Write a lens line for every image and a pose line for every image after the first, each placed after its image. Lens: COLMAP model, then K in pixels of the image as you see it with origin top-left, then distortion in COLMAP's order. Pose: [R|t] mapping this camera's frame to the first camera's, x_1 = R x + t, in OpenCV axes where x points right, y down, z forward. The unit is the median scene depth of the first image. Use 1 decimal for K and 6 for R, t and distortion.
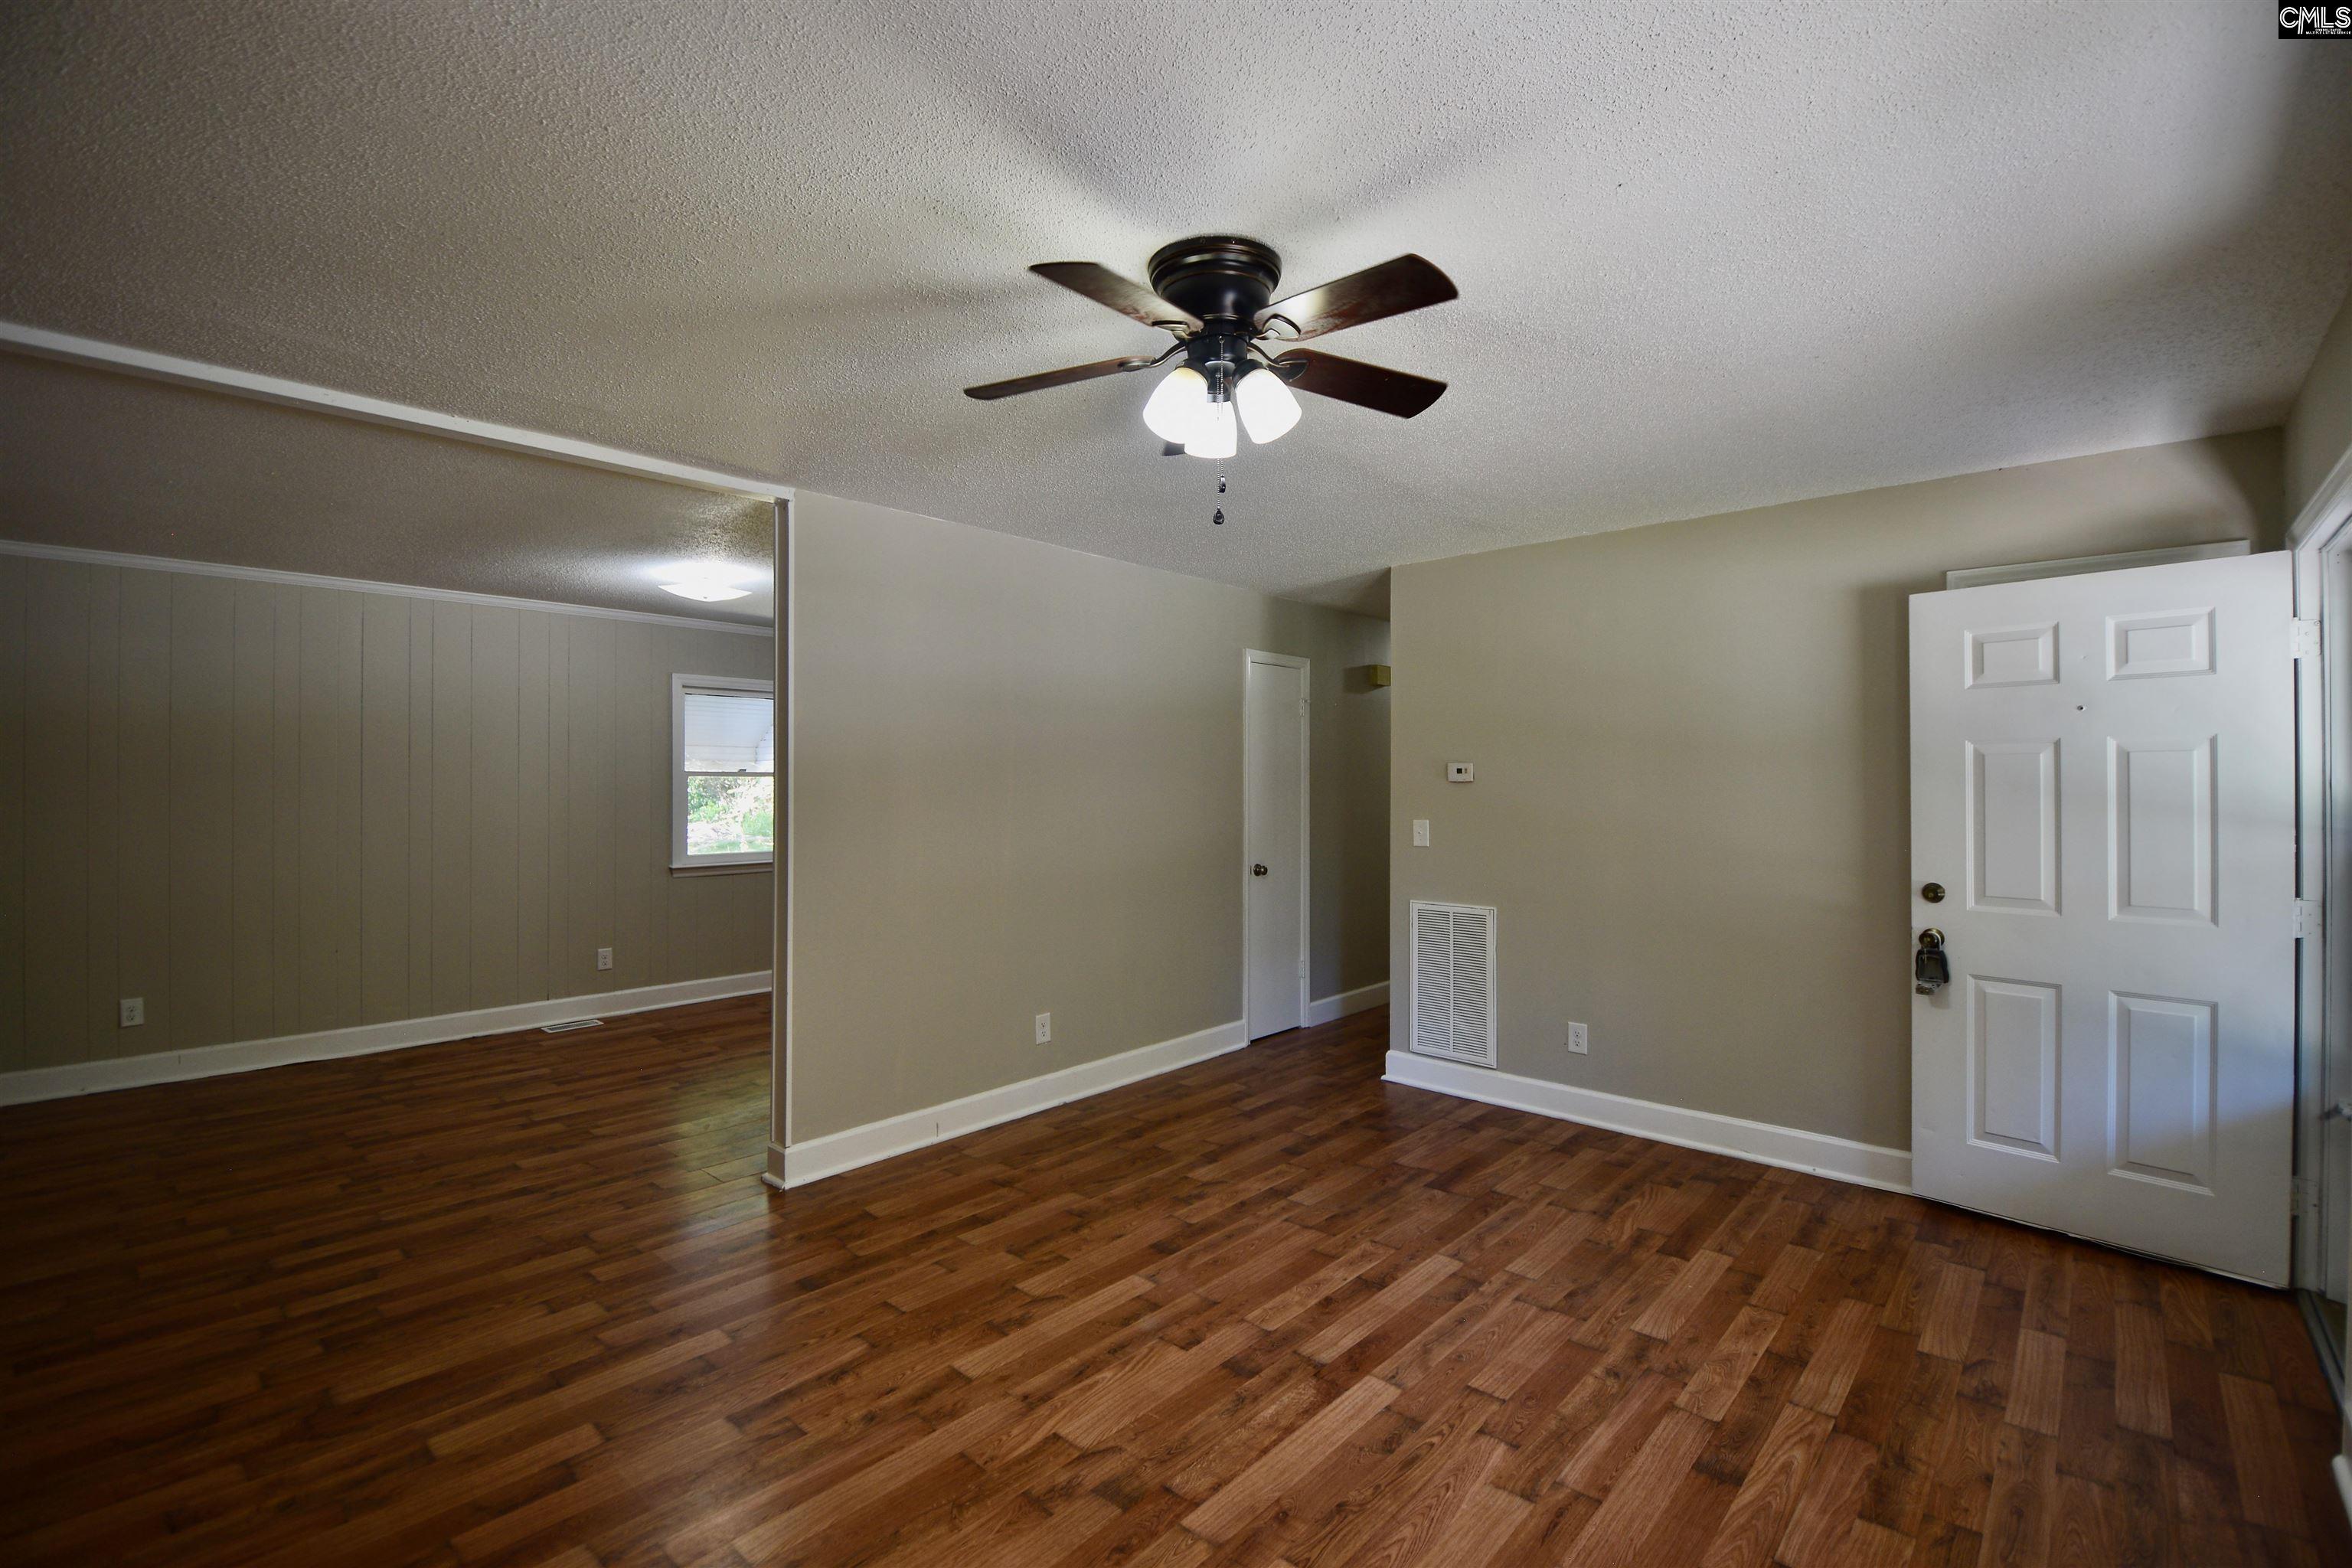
lens RADIAL K [[1021.0, 0, 1173.6], [0, 1021.0, 776.4], [0, 0, 1]] dist [-0.004809, -0.003007]
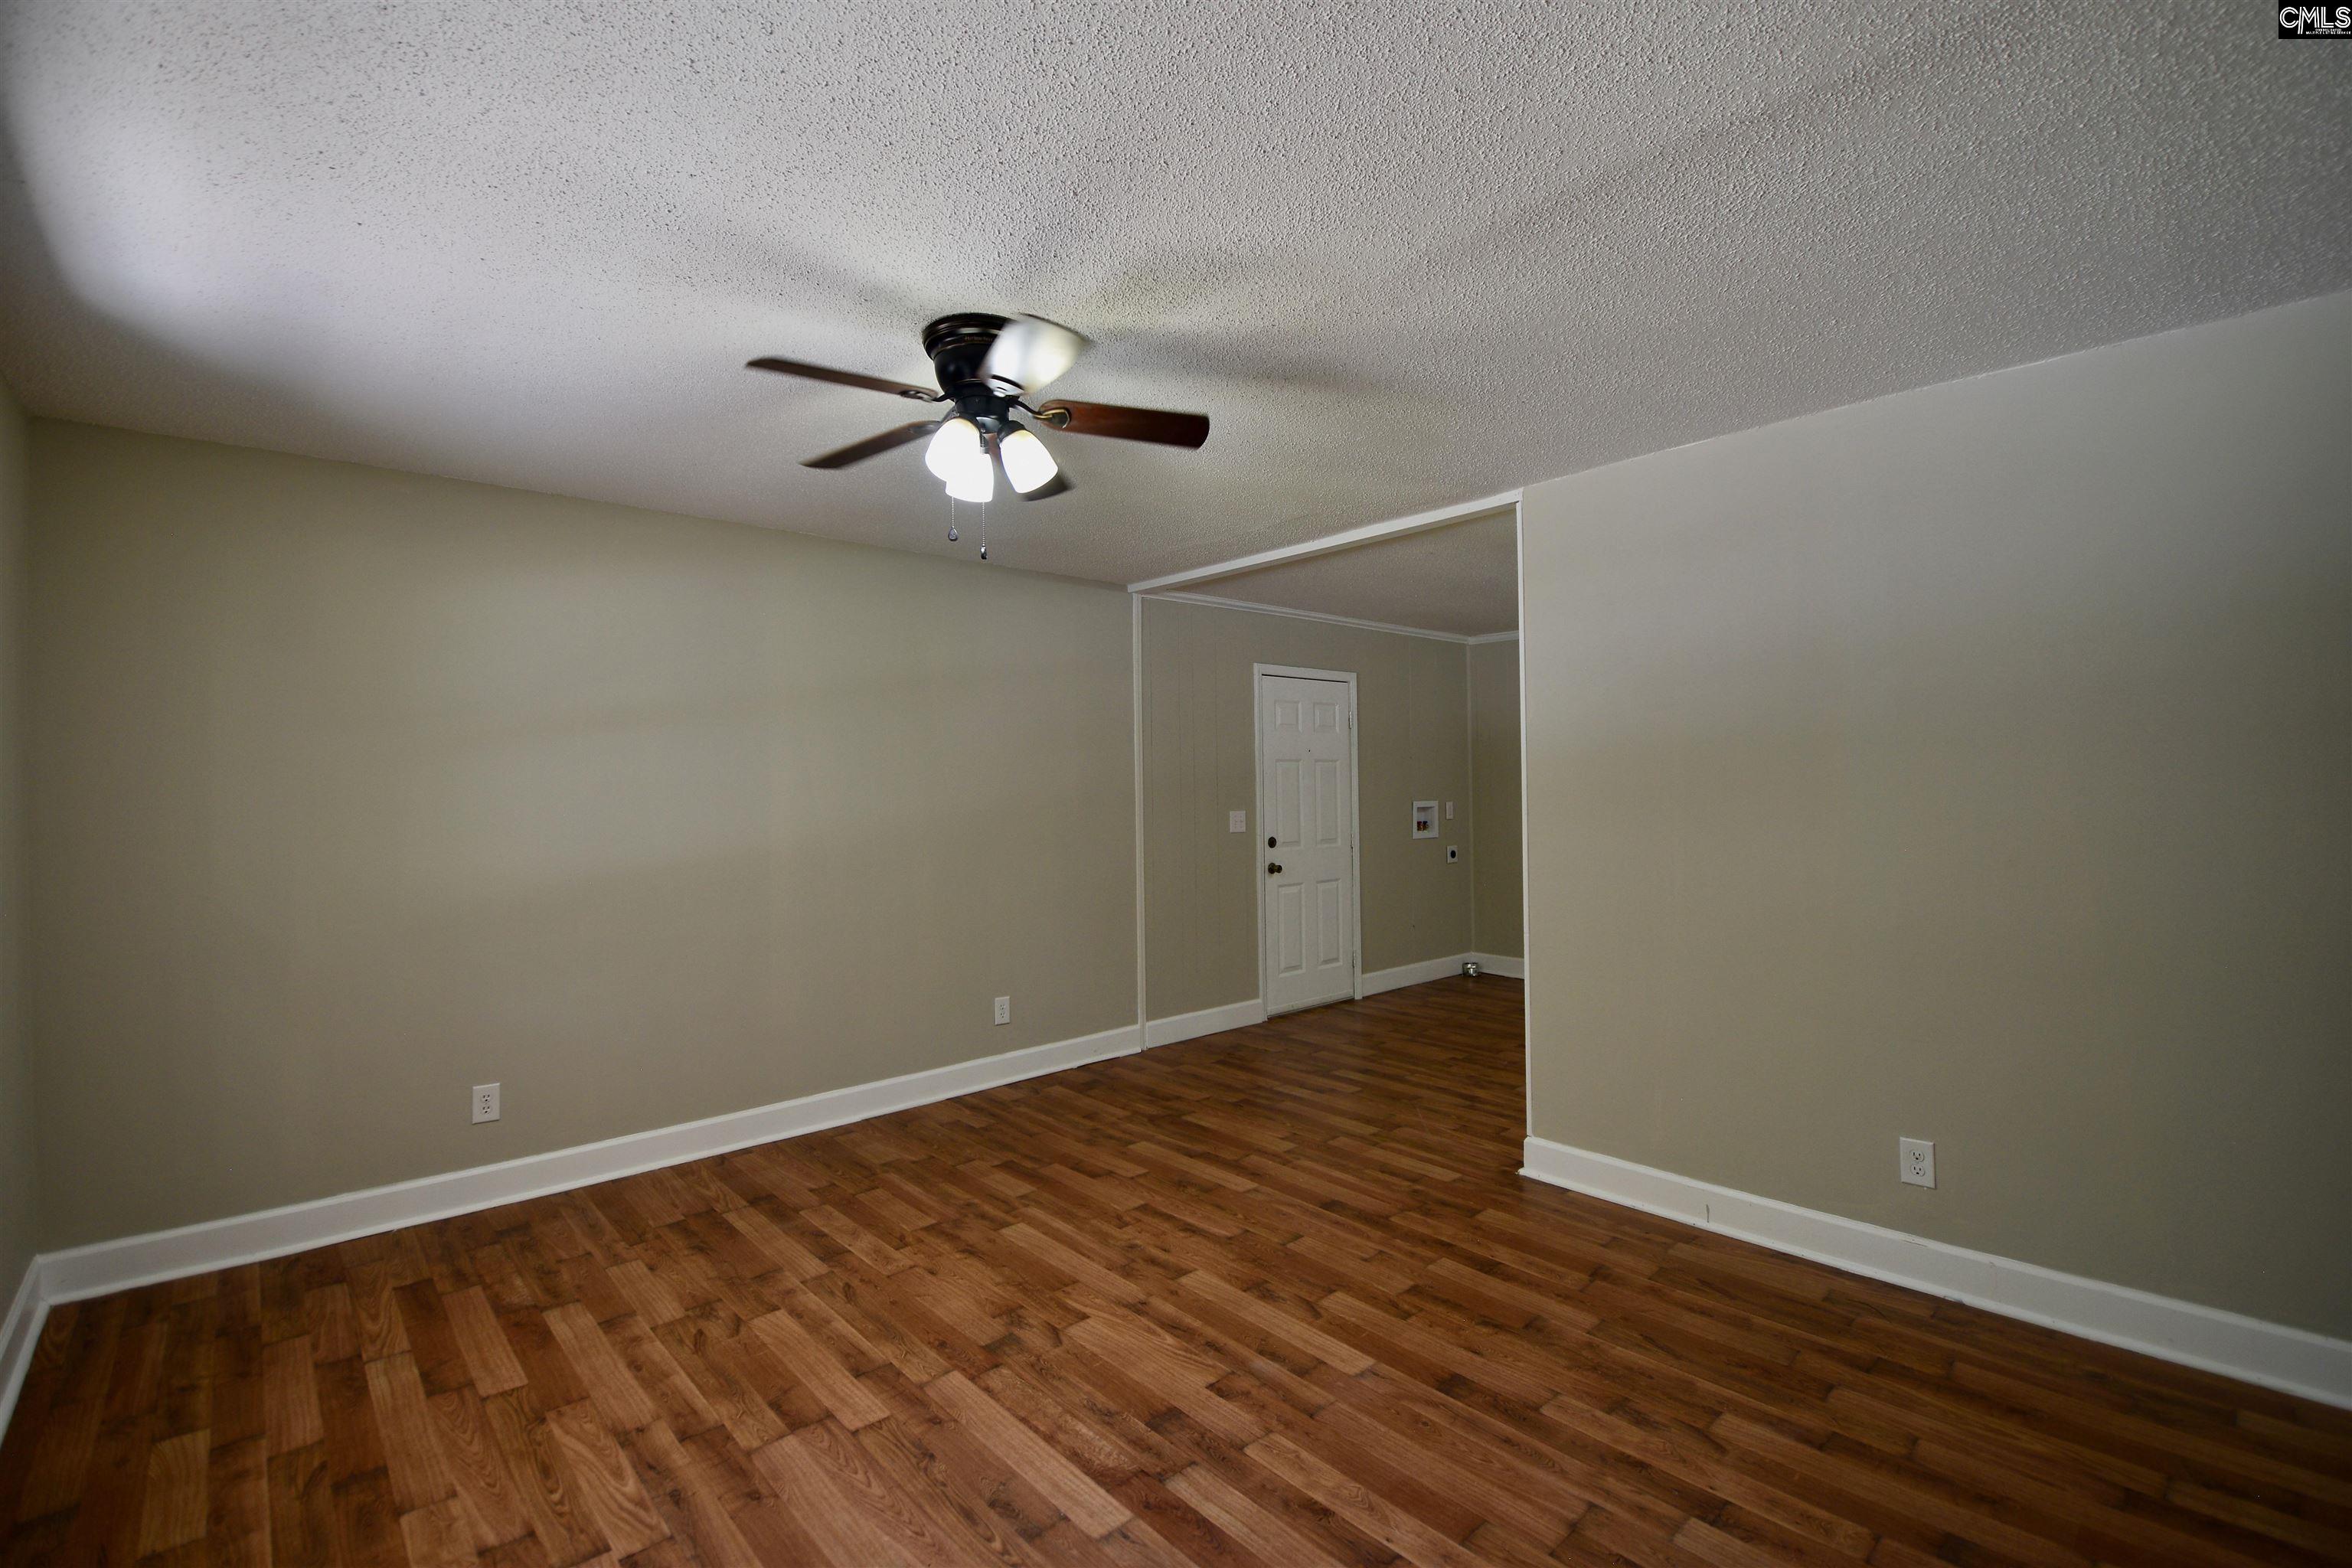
lens RADIAL K [[1021.0, 0, 1202.2], [0, 1021.0, 808.2], [0, 0, 1]] dist [-0.004809, -0.003007]
pose [[-0.074554, 0.025169, -0.996899, 0.874787], [0.016683, 0.999573, 0.023989, 0.004847], [0.997077, -0.014843, -0.074942, 1.000788]]
